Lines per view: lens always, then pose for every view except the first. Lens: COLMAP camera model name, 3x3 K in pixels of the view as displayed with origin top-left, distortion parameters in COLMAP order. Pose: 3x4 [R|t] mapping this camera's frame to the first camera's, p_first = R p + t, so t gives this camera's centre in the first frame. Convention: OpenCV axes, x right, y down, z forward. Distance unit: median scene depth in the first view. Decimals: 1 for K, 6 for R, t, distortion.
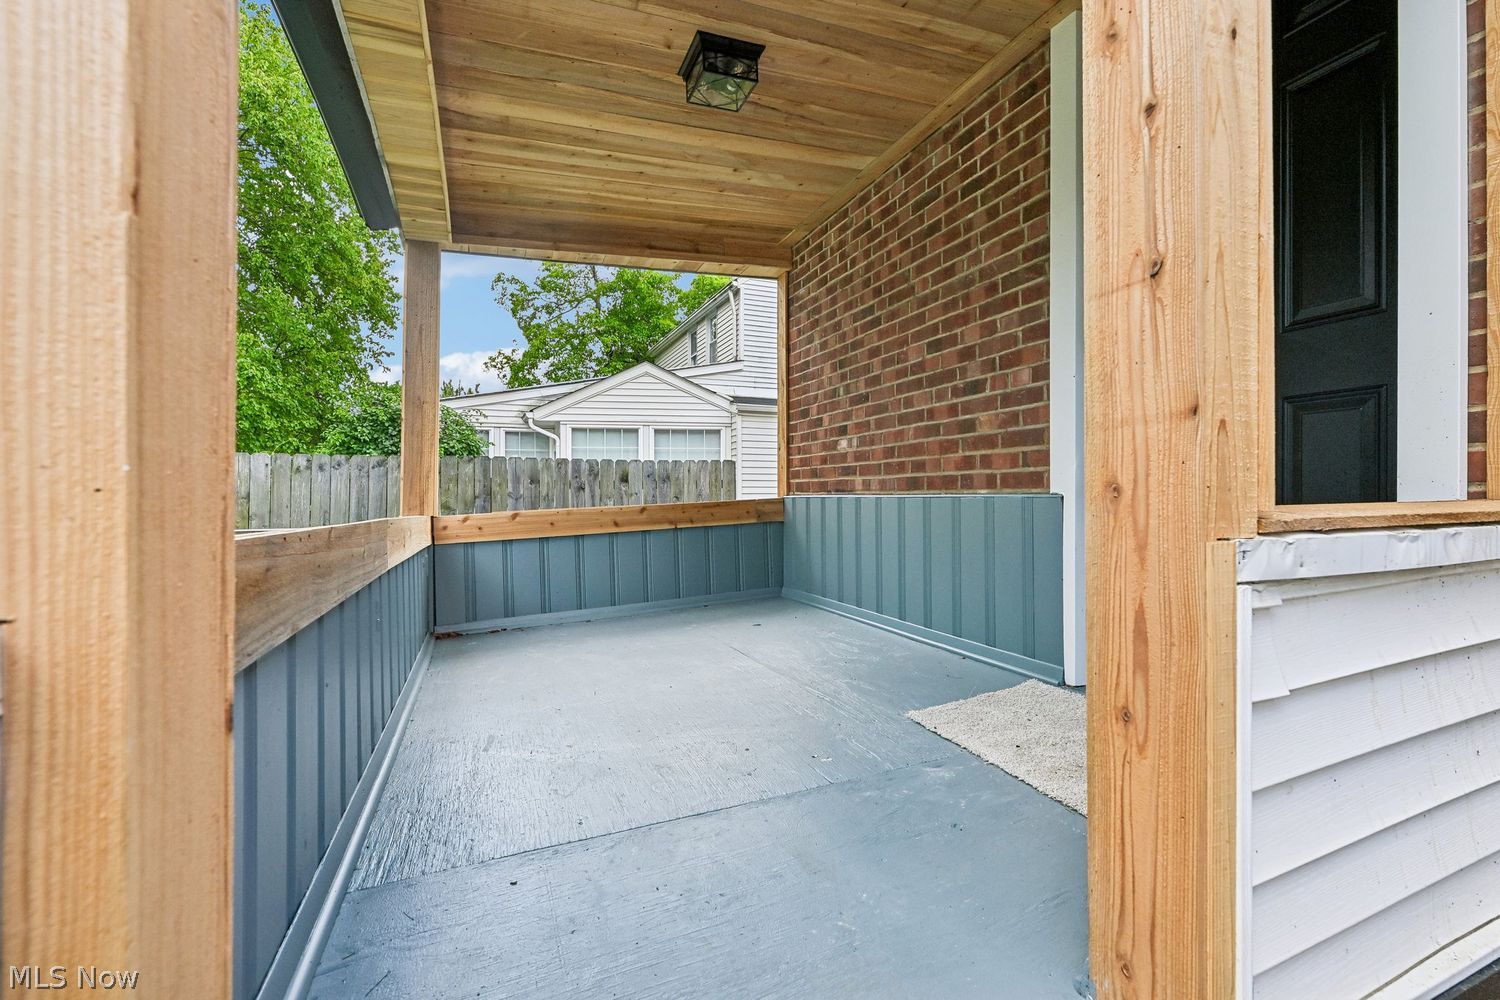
lens RADIAL K [[680.3, 0, 741.1], [0, 680.3, 493.6], [0, 0, 1]] dist [-0.001420, -0.002402]
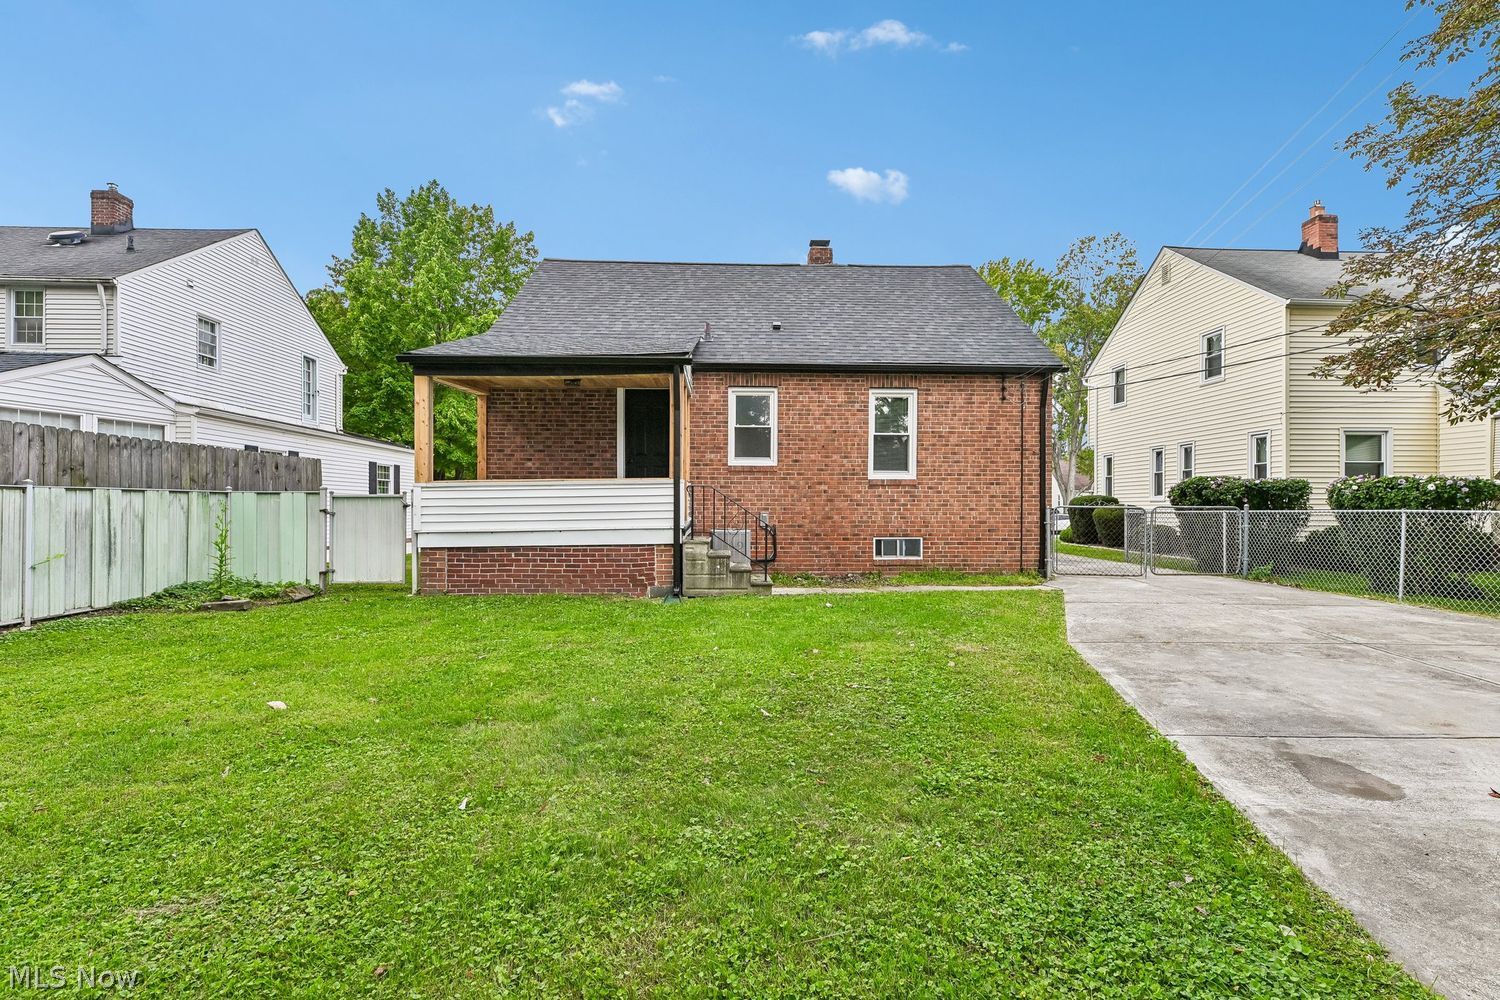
lens RADIAL K [[680.3, 0, 760.4], [0, 680.3, 499.9], [0, 0, 1]] dist [-0.001420, -0.002402]
pose [[0.300972, 0.015481, 0.953507, -0.929503], [-0.004889, 0.999880, -0.014691, 0.049639], [-0.953620, -0.000240, 0.301012, -0.354668]]
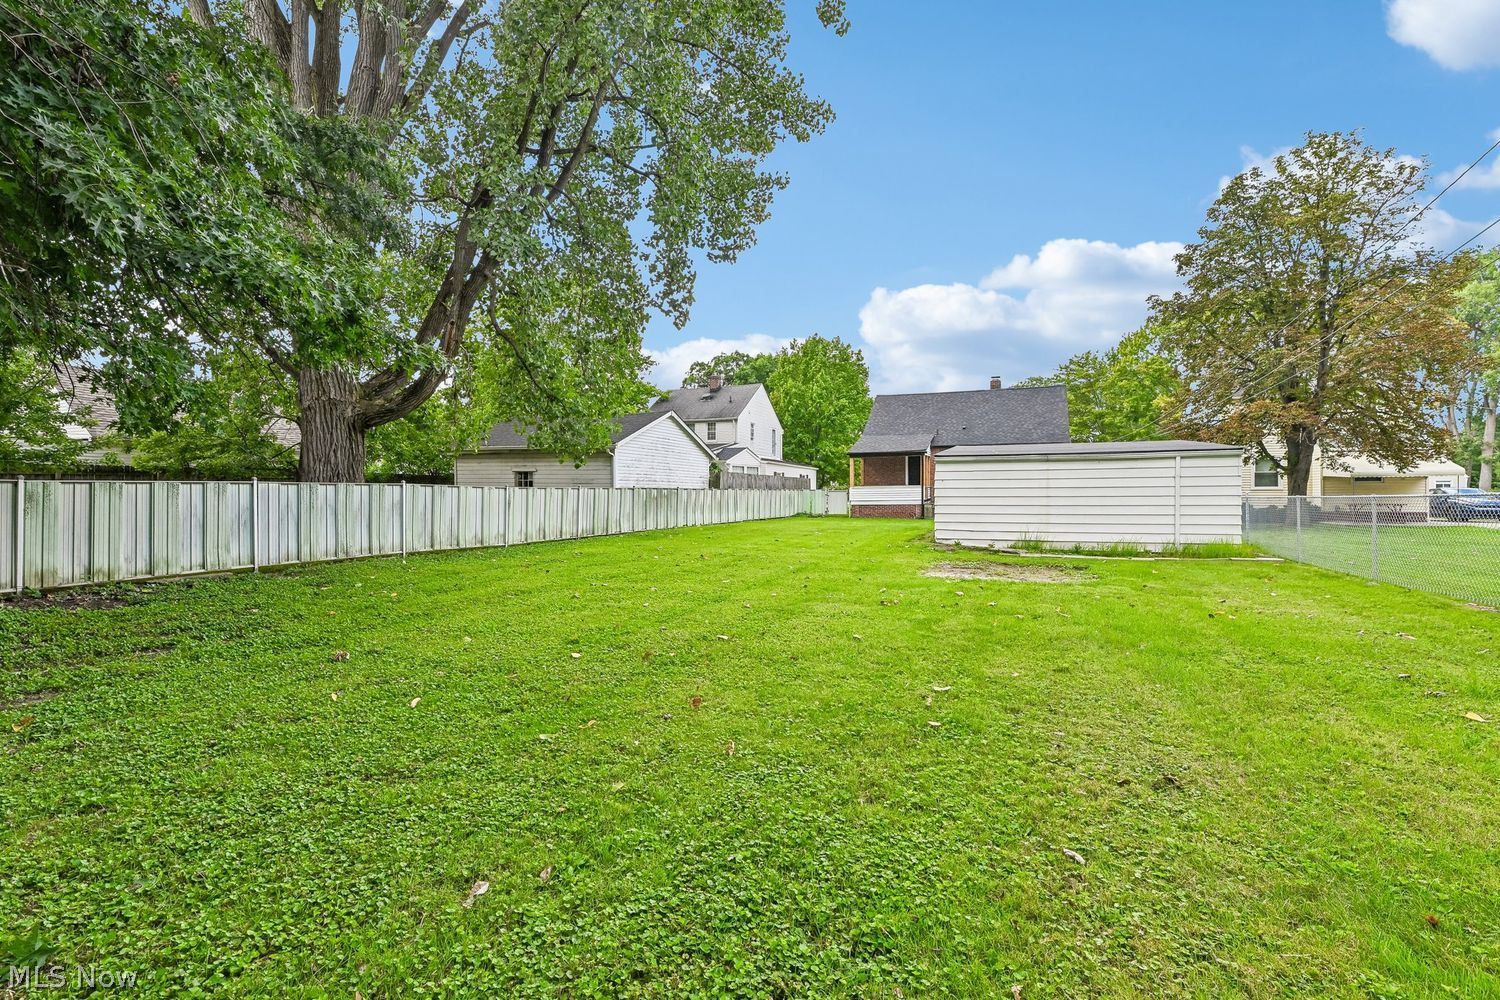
lens RADIAL K [[680.3, 0, 735.7], [0, 680.3, 493.7], [0, 0, 1]] dist [-0.001420, -0.002402]
pose [[0.692111, 0.003608, 0.721782, -3.081194], [-0.005687, 0.999984, 0.000455, 0.049537], [-0.721769, -0.004419, 0.692120, -1.594925]]
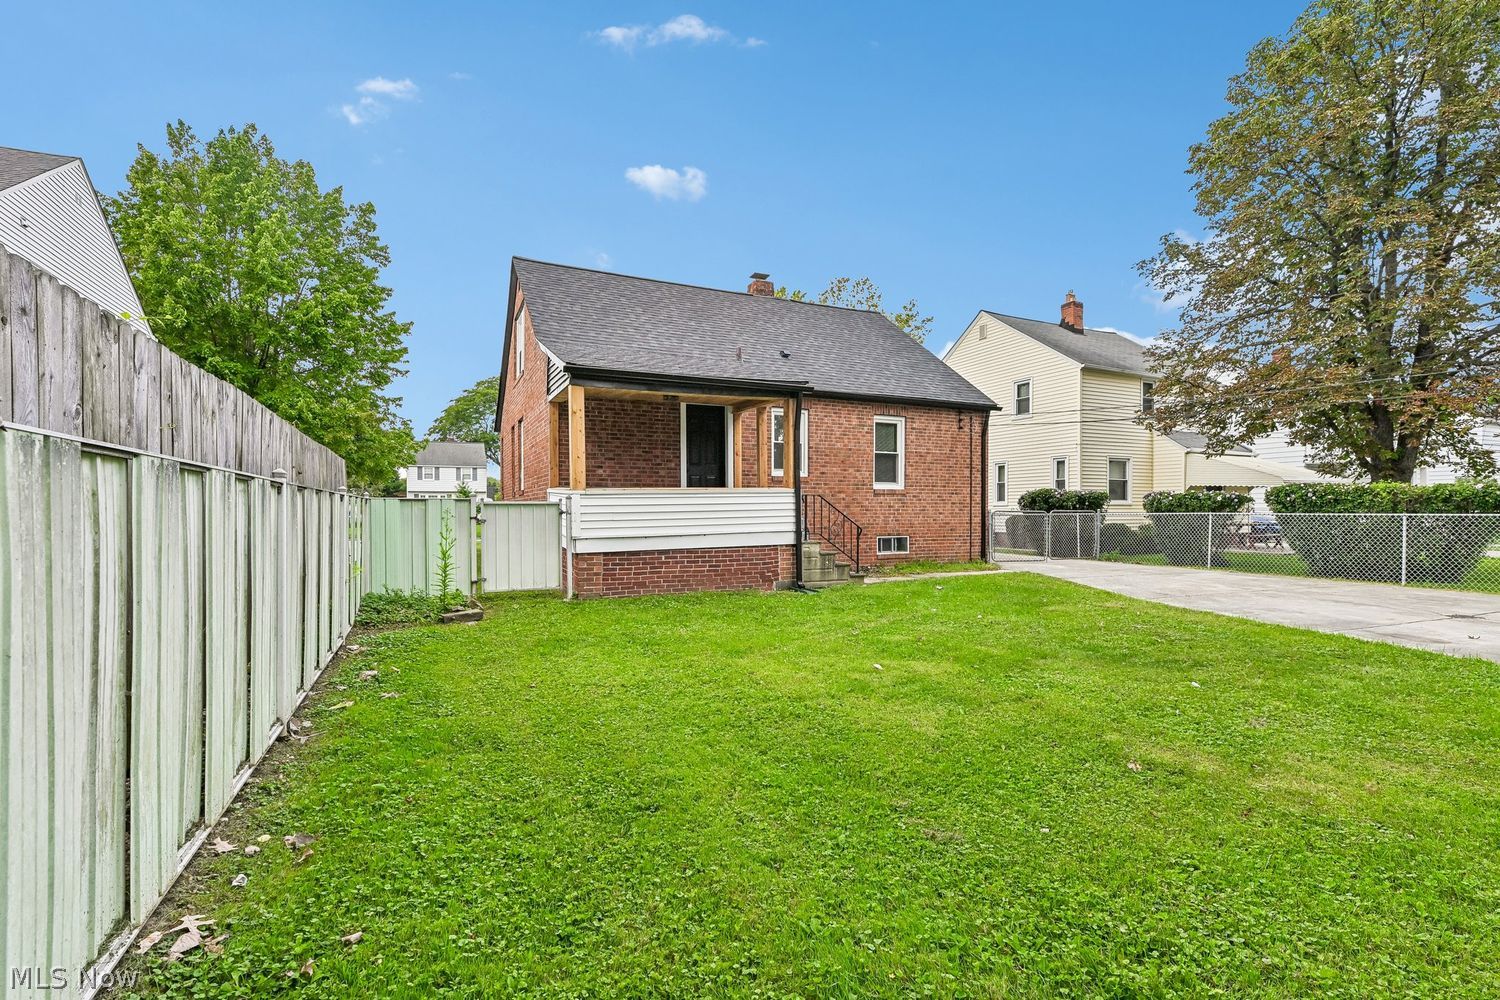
lens RADIAL K [[680.3, 0, 759.2], [0, 680.3, 504.2], [0, 0, 1]] dist [-0.001420, -0.002402]
pose [[-0.105187, 0.014047, 0.994353, -1.159596], [-0.000181, 0.999900, -0.014145, 0.048116], [-0.994452, -0.001668, -0.105174, 0.217358]]
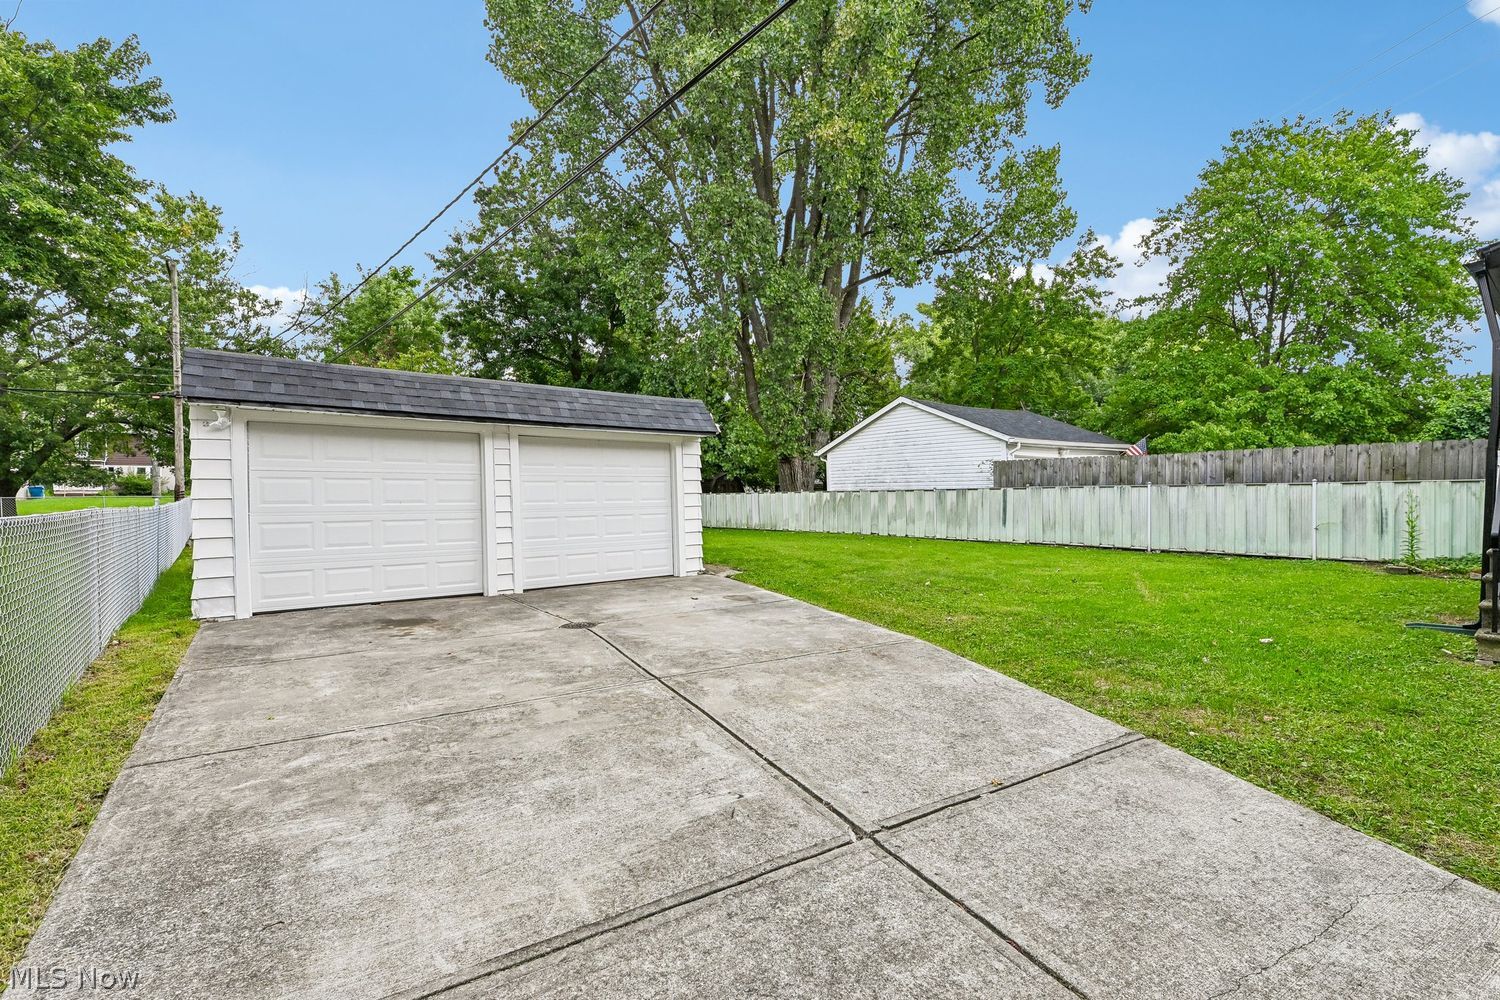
lens RADIAL K [[680.3, 0, 763.6], [0, 680.3, 507.0], [0, 0, 1]] dist [-0.001420, -0.002402]
pose [[0.308782, 0.015031, -0.951014, 0.309850], [0.010964, 0.999752, 0.019361, 0.038389], [0.951070, -0.016405, 0.308541, -0.760937]]
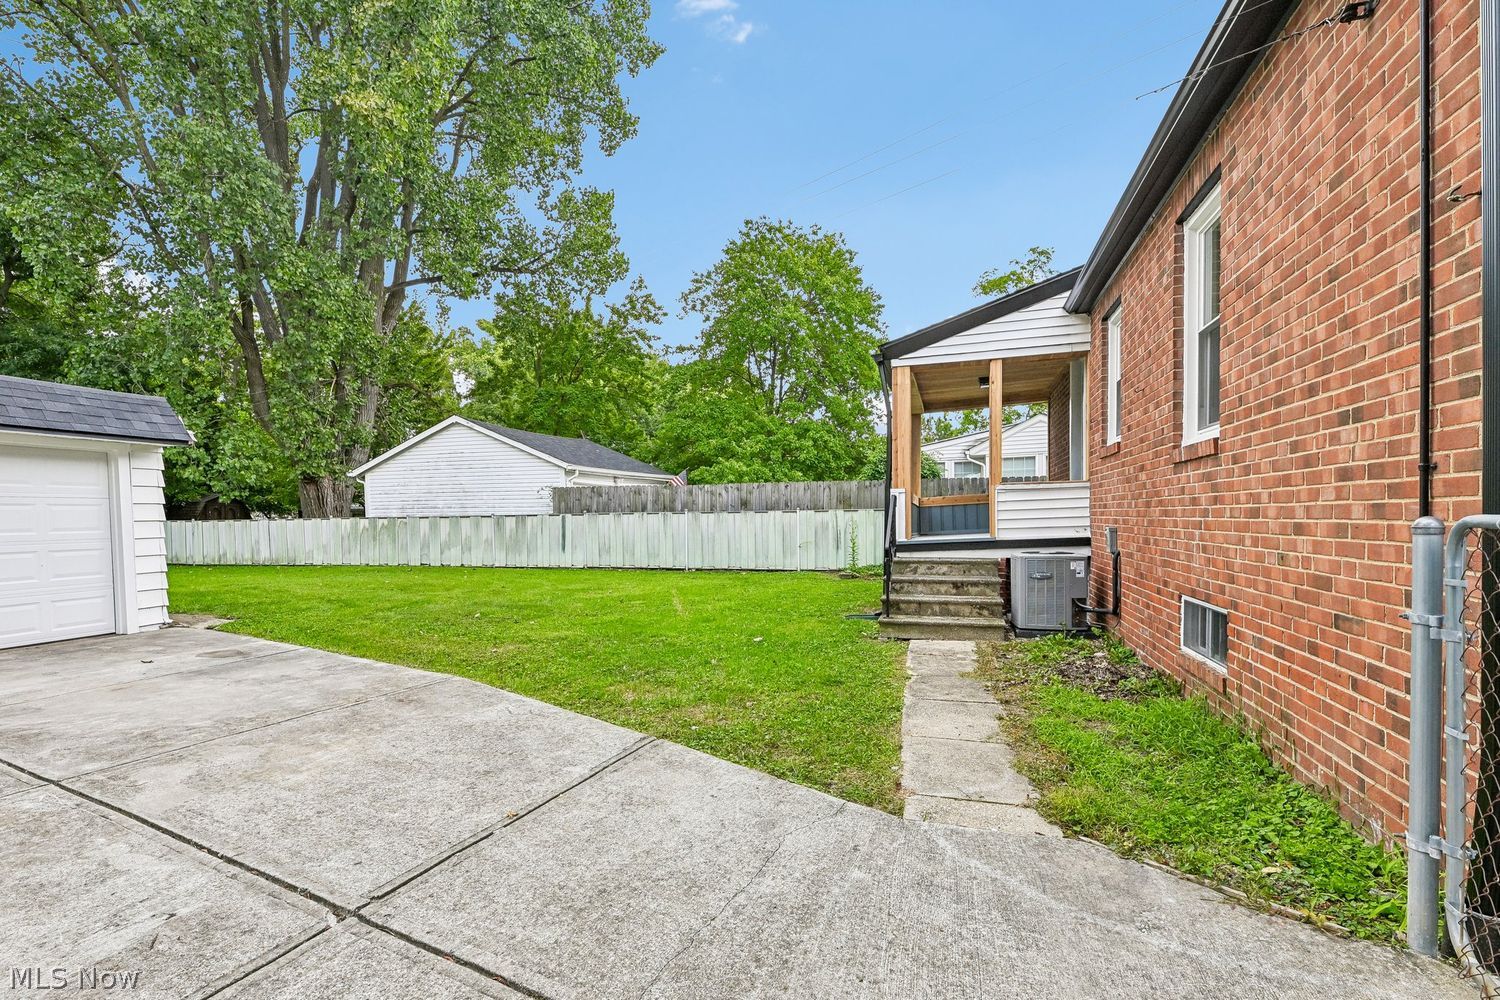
lens RADIAL K [[680.3, 0, 765.5], [0, 680.3, 530.5], [0, 0, 1]] dist [-0.001420, -0.002402]
pose [[0.804625, 0.004069, -0.593770, 0.321450], [0.012243, 0.999650, 0.023440, 0.037579], [0.593657, -0.026130, 0.804294, -0.744015]]
